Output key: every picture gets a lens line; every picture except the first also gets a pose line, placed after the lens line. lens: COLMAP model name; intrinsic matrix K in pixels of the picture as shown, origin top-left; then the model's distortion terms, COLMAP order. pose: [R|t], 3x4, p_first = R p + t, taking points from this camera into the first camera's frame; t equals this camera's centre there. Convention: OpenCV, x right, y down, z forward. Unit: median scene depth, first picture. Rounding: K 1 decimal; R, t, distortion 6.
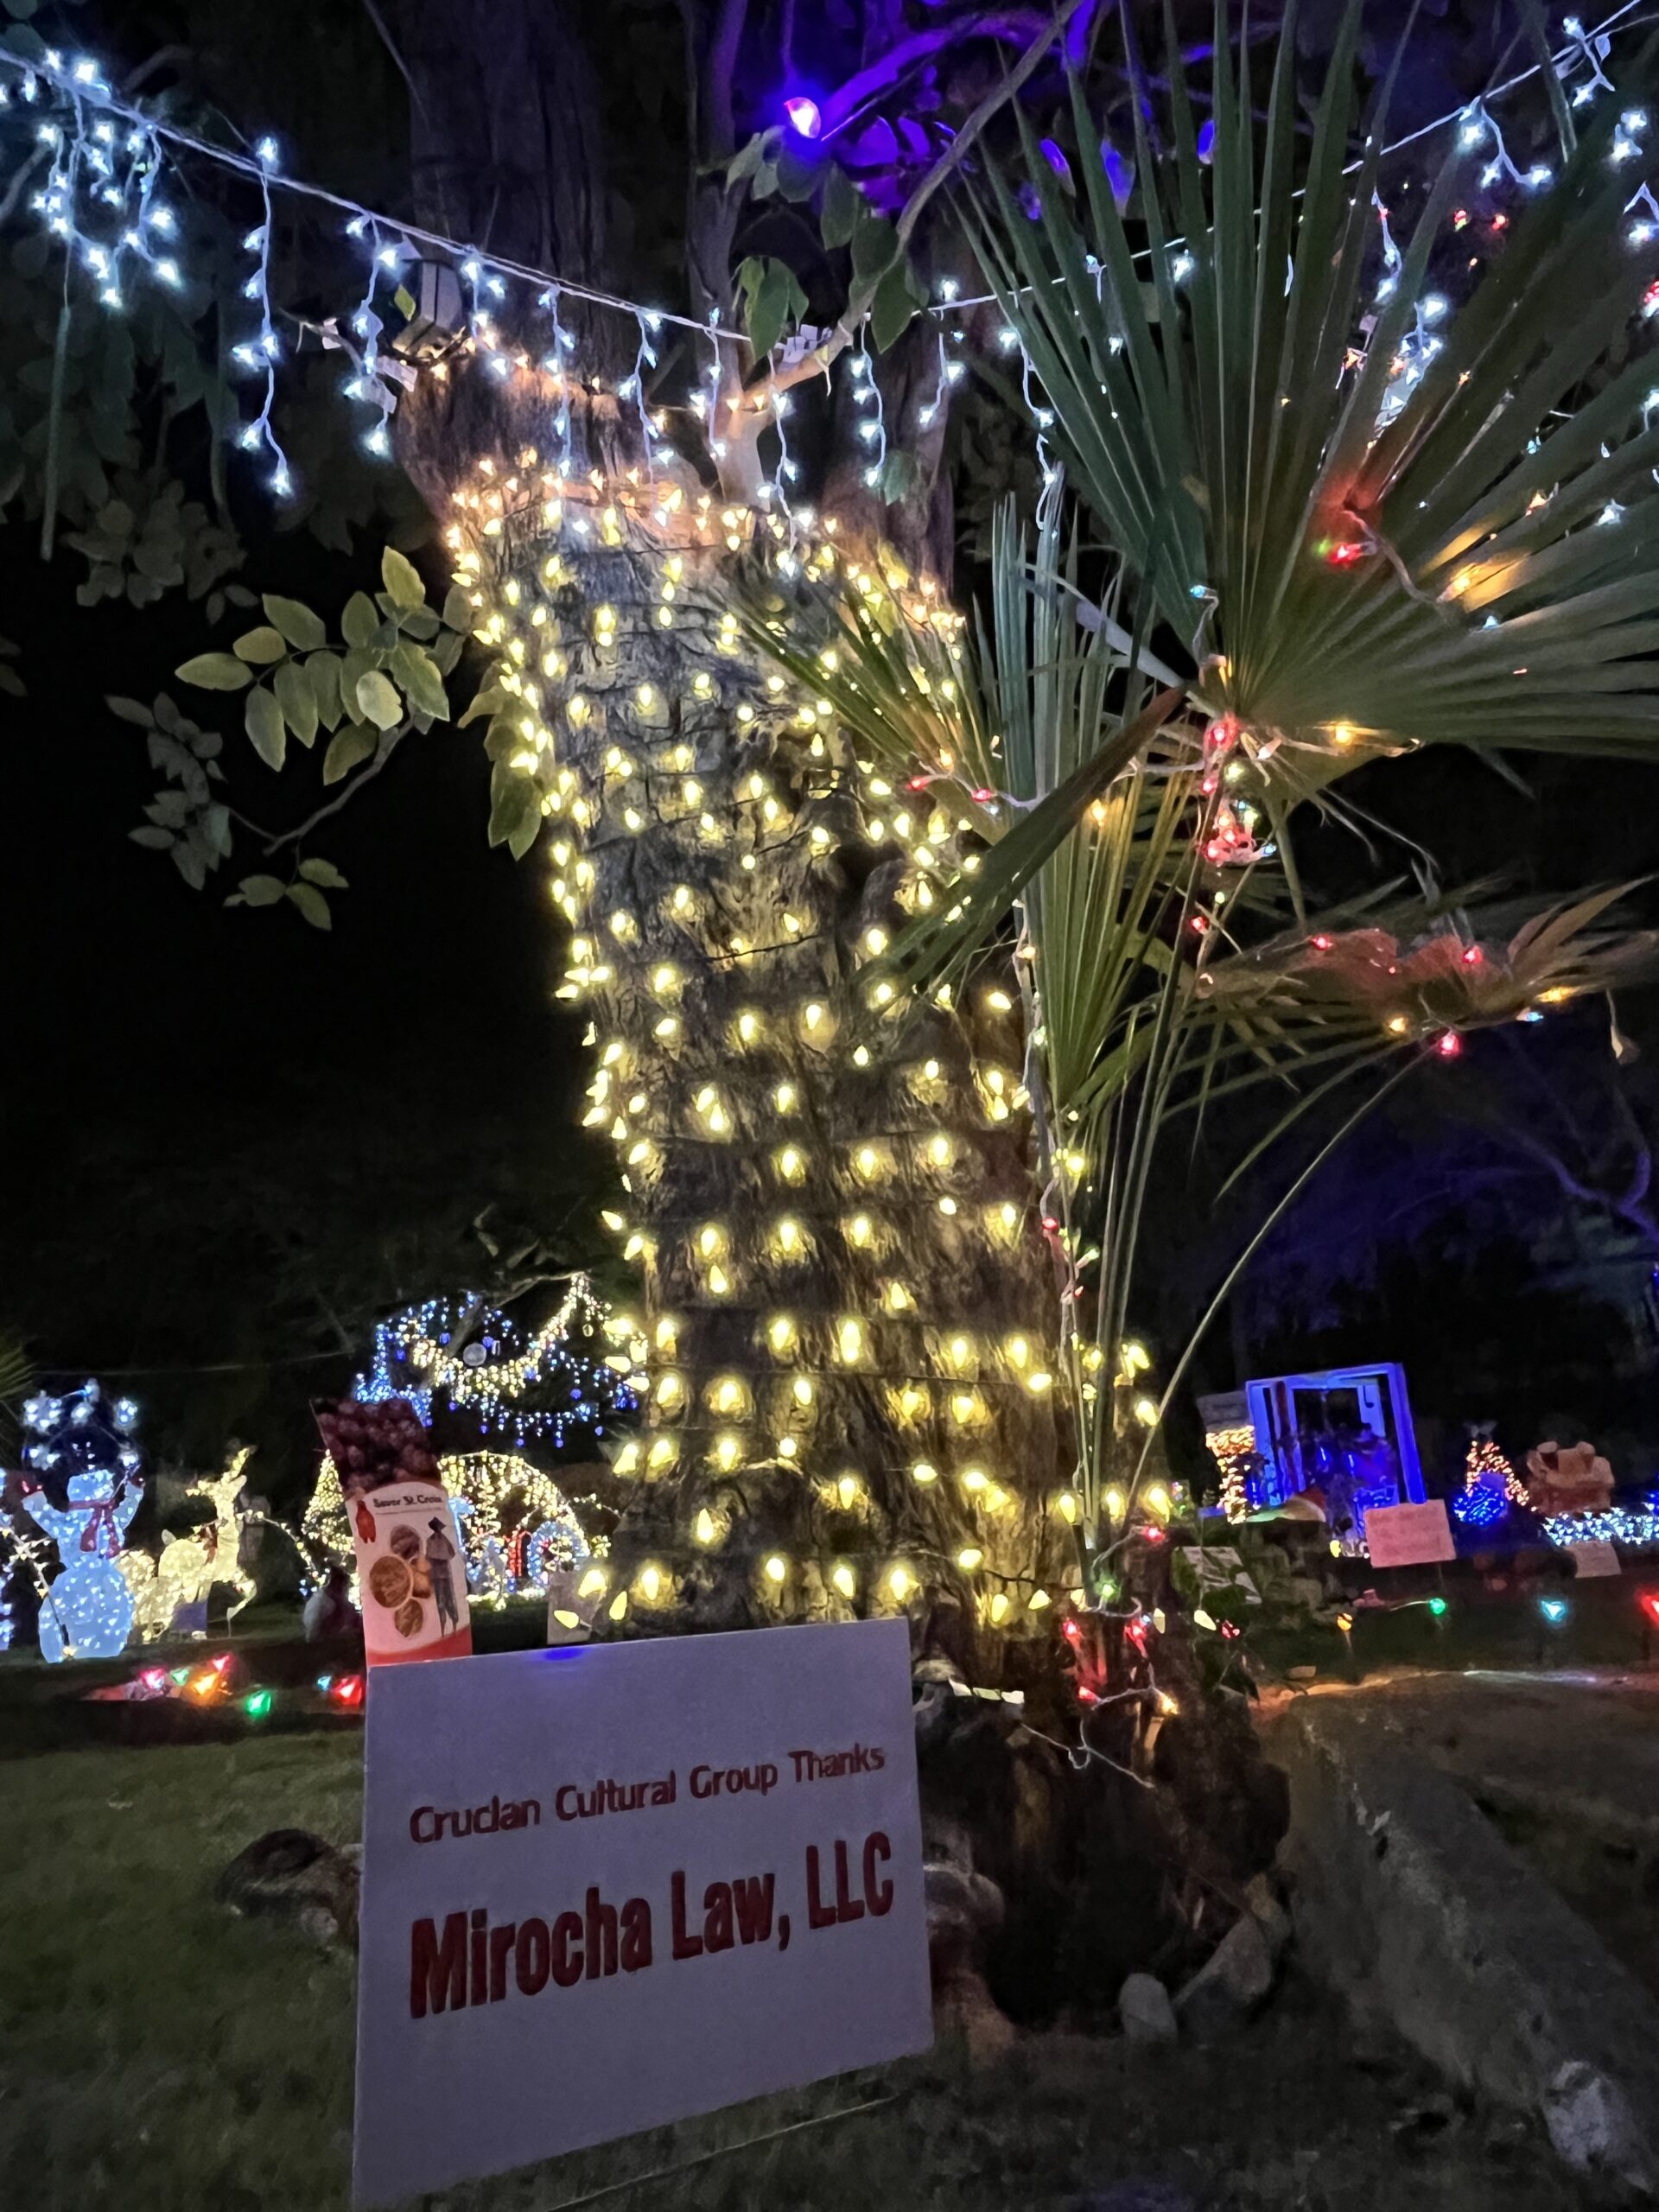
lens RADIAL K [[1503.9, 0, 834.0], [0, 1503.9, 1110.0], [0, 0, 1]] dist [0.003867, 0.000596]
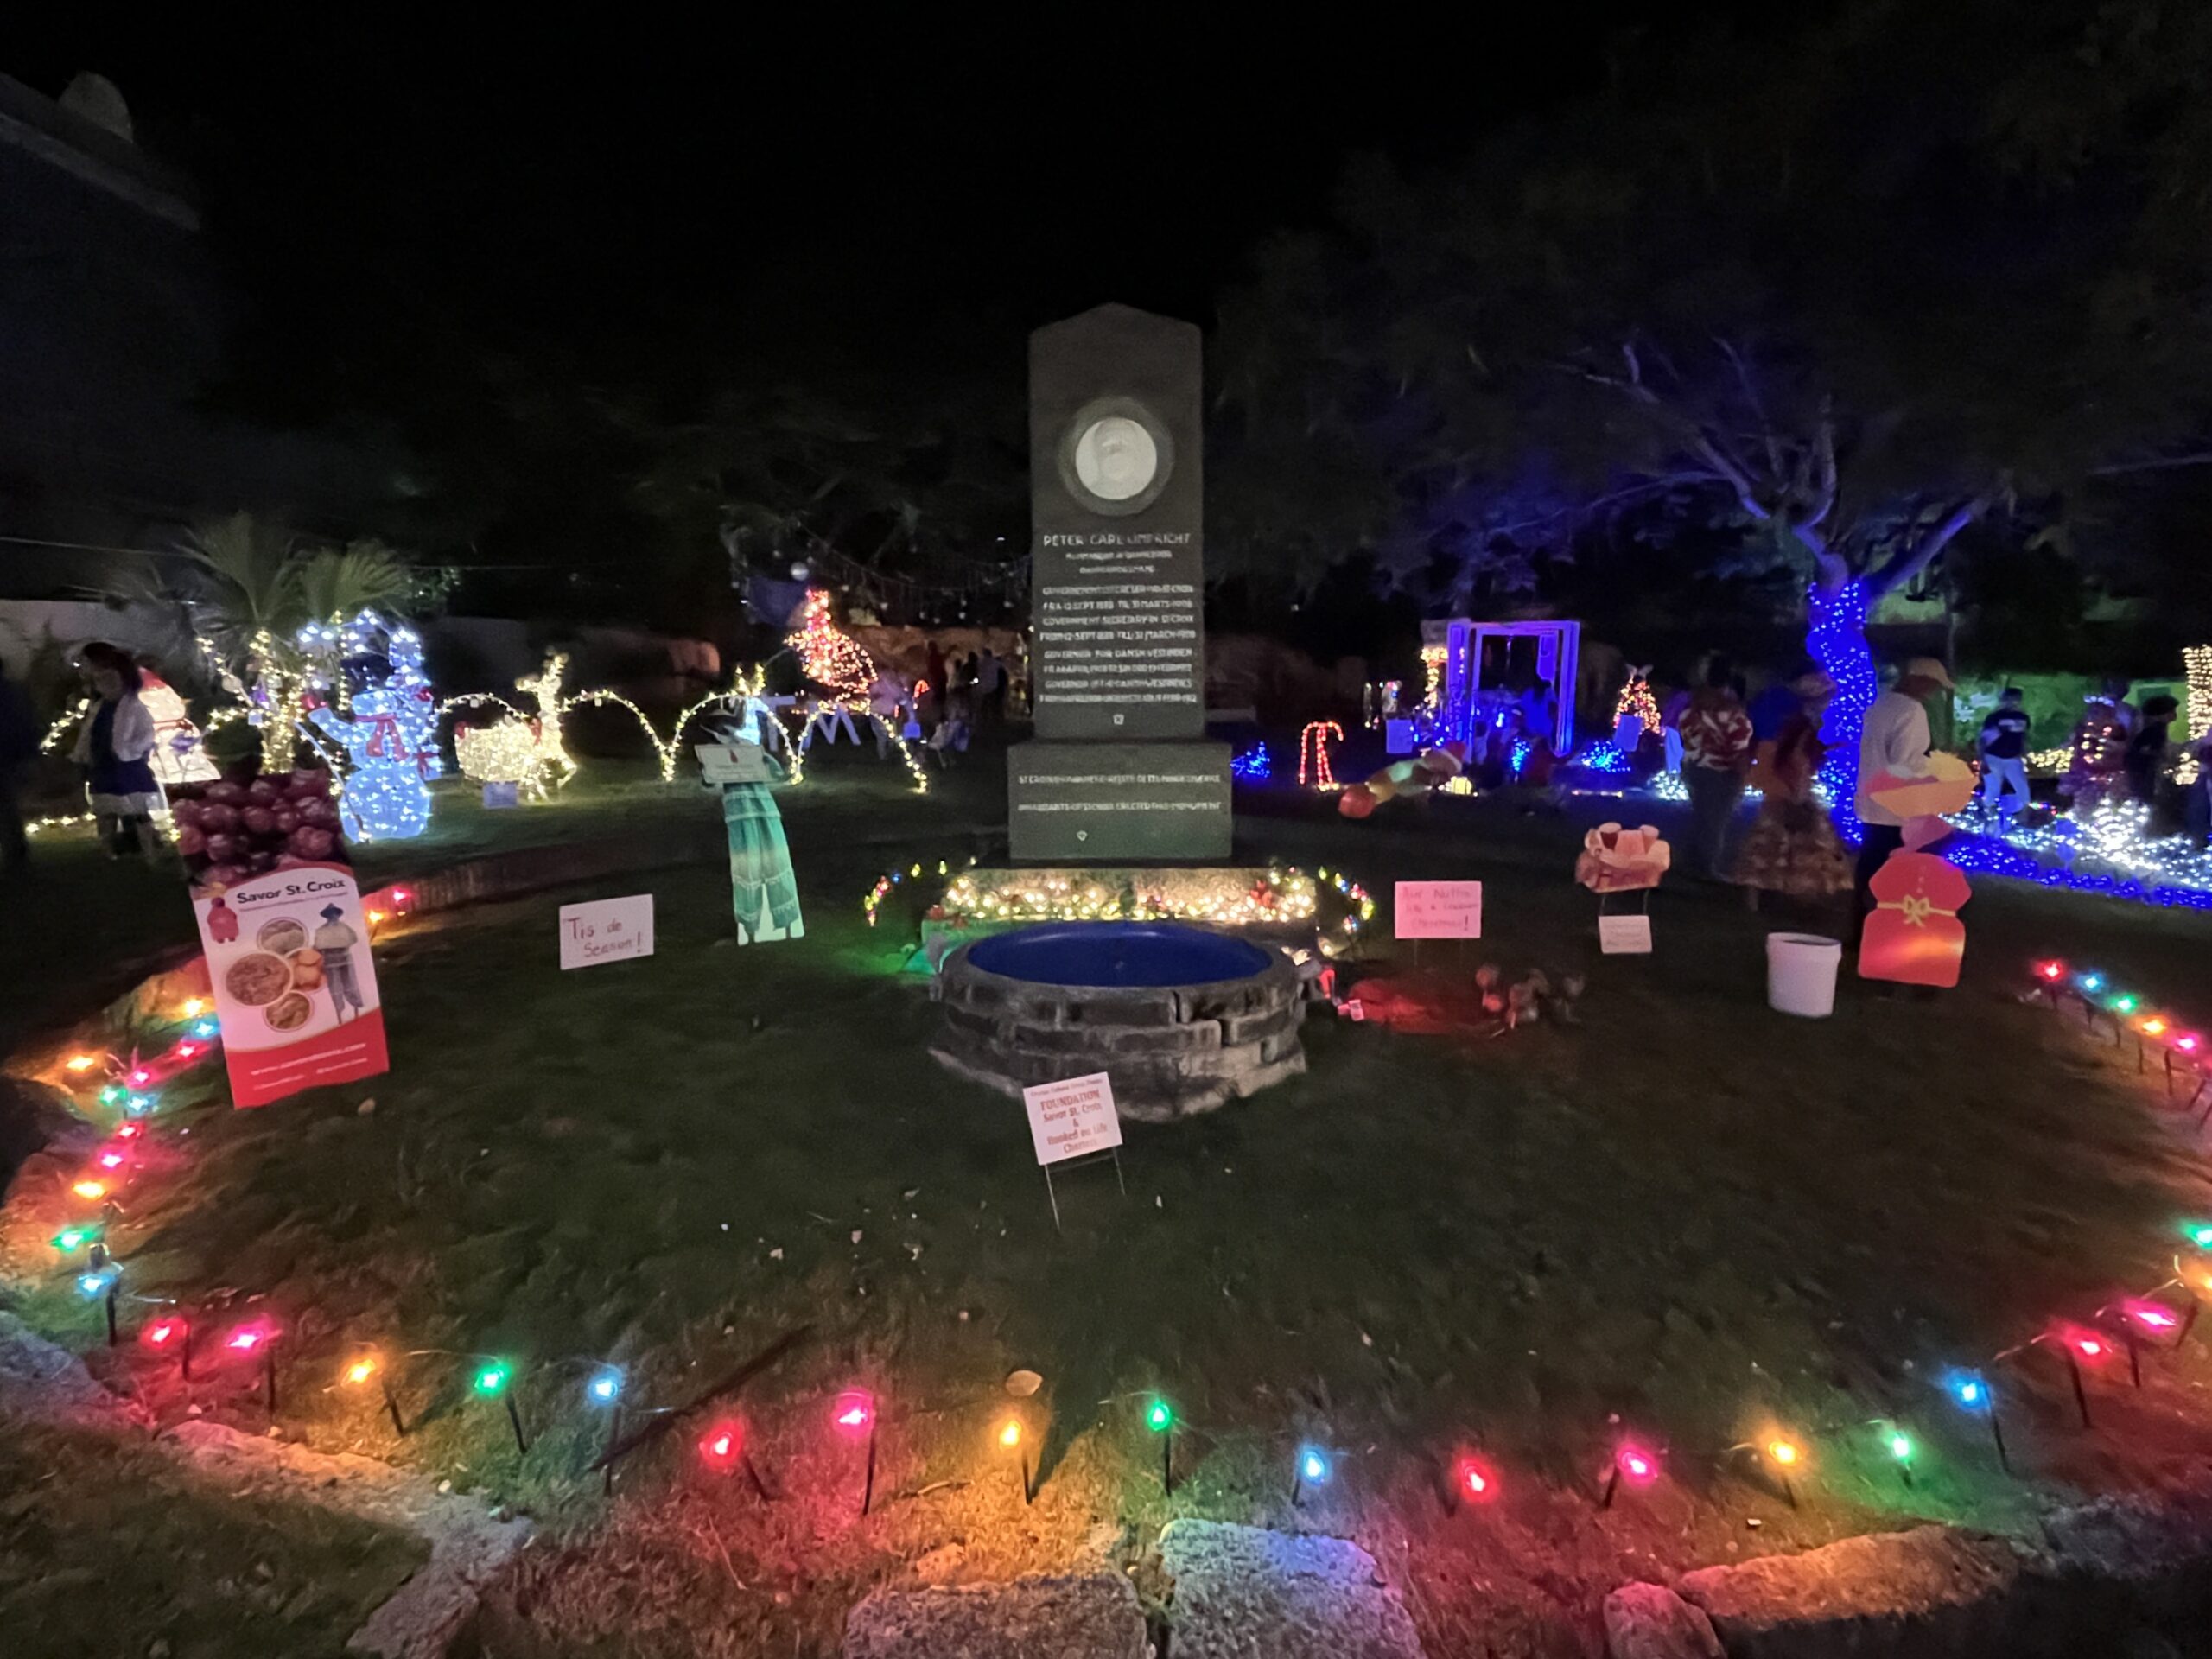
lens RADIAL K [[1033.4, 0, 1098.0], [0, 1033.4, 820.7], [0, 0, 1]] dist [-0.003756, -0.000169]
pose [[0.991355, 0.096425, -0.088978, 0.169463], [-0.048304, 0.898753, 0.435787, -0.055335], [0.121990, -0.427722, 0.895641, 0.296411]]
